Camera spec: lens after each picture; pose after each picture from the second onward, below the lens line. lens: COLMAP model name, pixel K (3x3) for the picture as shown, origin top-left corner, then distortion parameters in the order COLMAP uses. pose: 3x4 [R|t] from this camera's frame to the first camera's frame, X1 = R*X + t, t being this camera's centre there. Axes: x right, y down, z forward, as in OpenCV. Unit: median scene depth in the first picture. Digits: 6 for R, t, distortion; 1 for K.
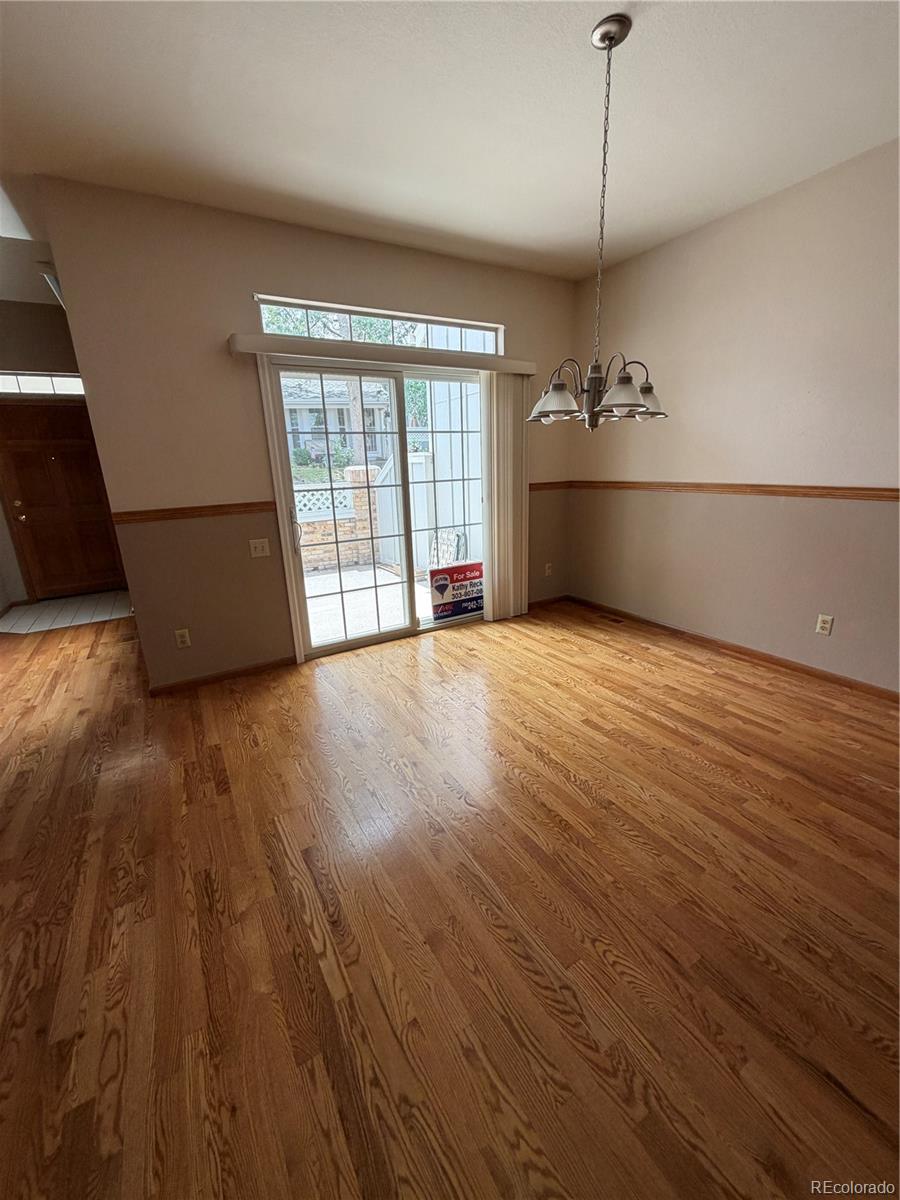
lens RADIAL K [[483.3, 0, 452.6], [0, 483.3, 598.9], [0, 0, 1]] dist [0.003026, 0.000155]
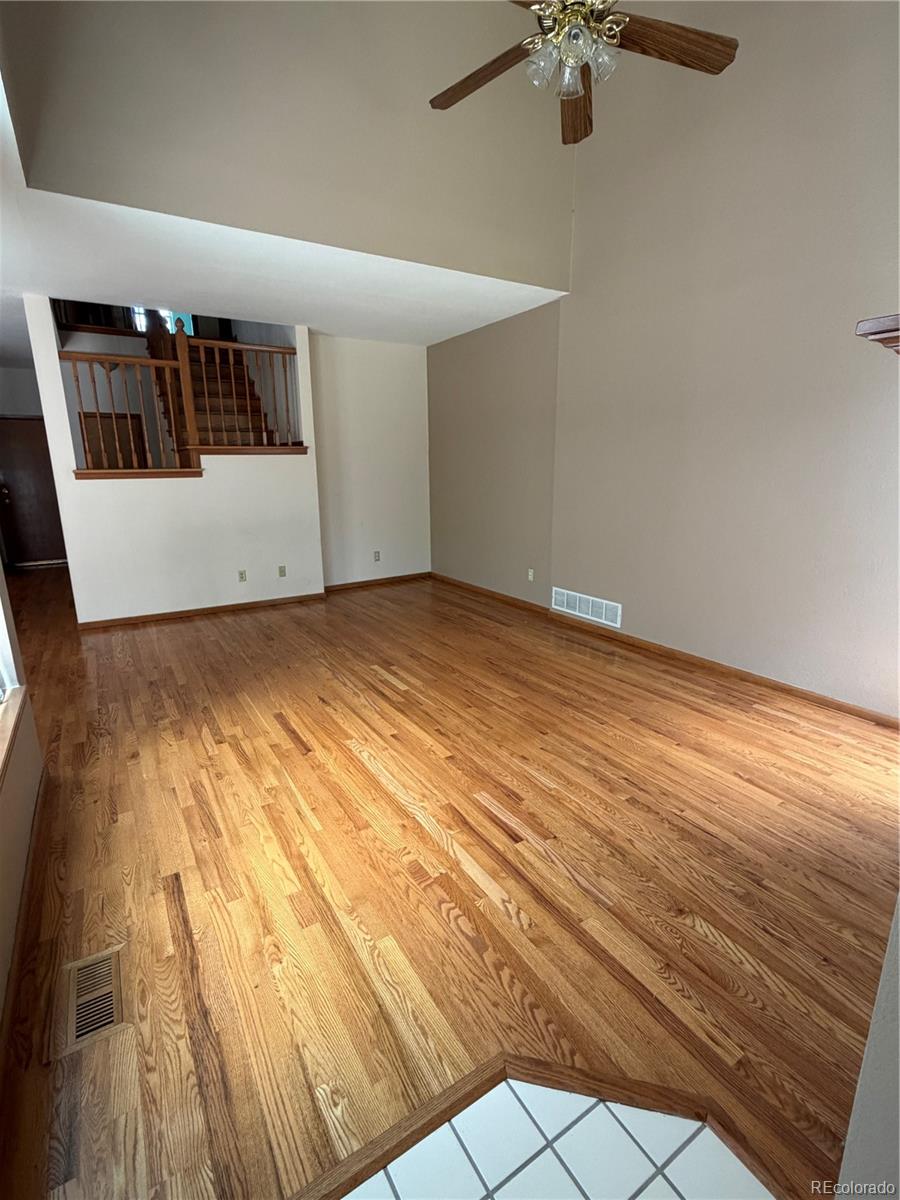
lens RADIAL K [[559.7, 0, 452.2], [0, 559.7, 601.1], [0, 0, 1]] dist [0.001276, -0.000408]
pose [[-0.998677, 0.049245, -0.014774, -2.634362], [0.035477, 0.868037, 0.495231, -0.931341], [0.037212, 0.494052, -0.868636, 3.469632]]
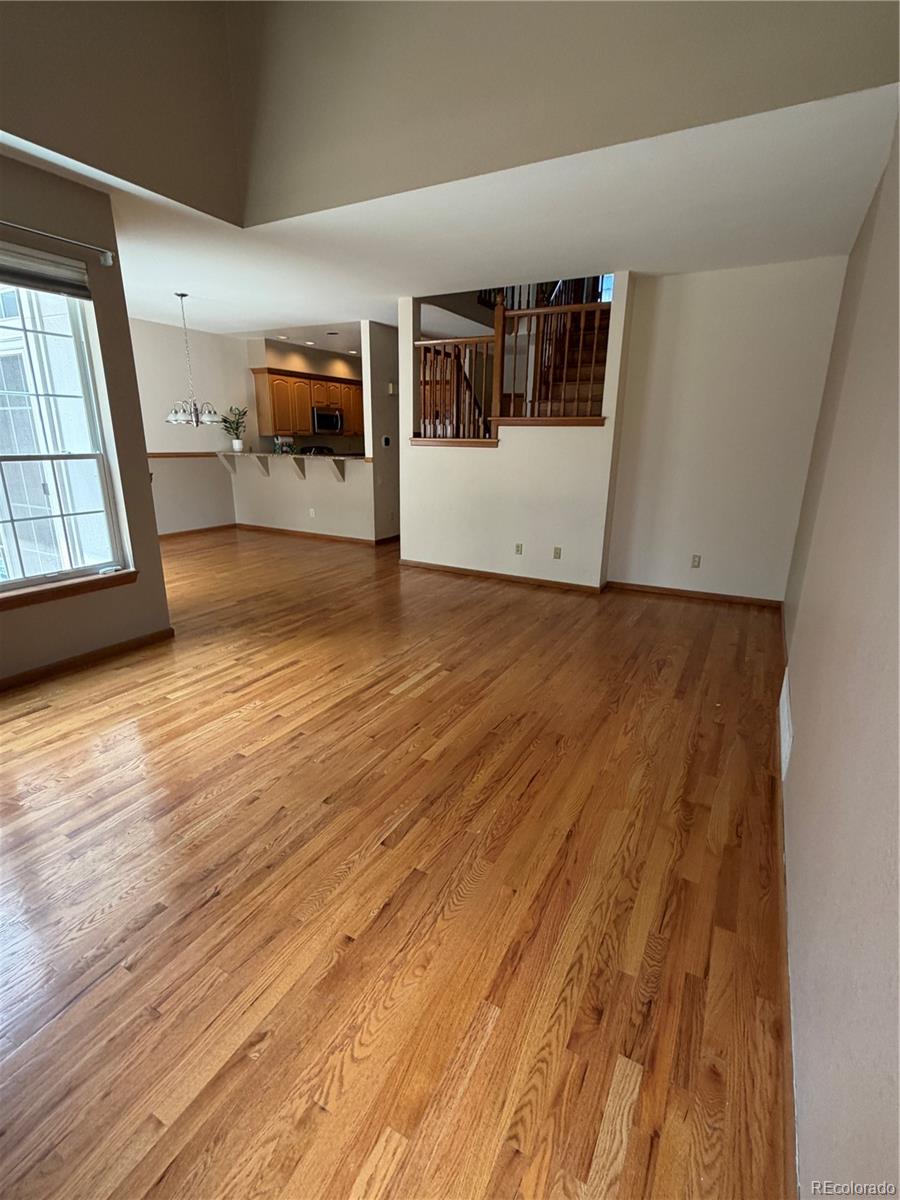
lens RADIAL K [[559.7, 0, 454.7], [0, 559.7, 603.2], [0, 0, 1]] dist [0.001276, -0.000408]
pose [[-0.514724, -0.221730, 0.828188, -4.363312], [0.236509, 0.891776, 0.385746, -0.472859], [-0.824089, 0.394426, -0.406577, 2.023806]]
